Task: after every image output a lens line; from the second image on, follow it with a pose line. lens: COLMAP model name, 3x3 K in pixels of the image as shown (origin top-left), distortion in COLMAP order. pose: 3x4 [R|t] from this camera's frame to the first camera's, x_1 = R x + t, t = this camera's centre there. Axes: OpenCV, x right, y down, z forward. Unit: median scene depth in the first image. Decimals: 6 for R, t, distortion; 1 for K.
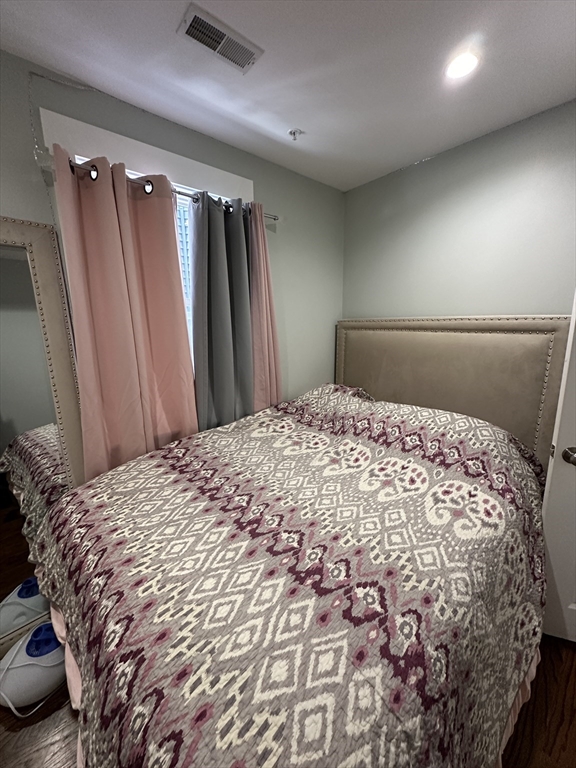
lens RADIAL K [[307.1, 0, 288.2], [0, 307.1, 383.0], [0, 0, 1]] dist [-0.001396, 0.000530]
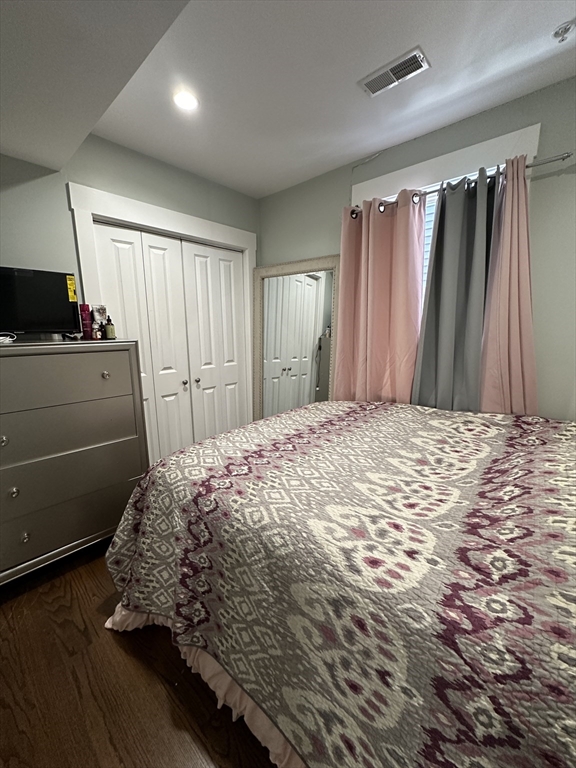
lens RADIAL K [[307.1, 0, 288.2], [0, 307.1, 383.0], [0, 0, 1]] dist [-0.001396, 0.000530]
pose [[0.114347, 0.200192, -0.973061, 1.045518], [-0.195303, 0.964901, 0.175563, -0.043264], [0.974054, 0.169966, 0.149432, 0.546706]]
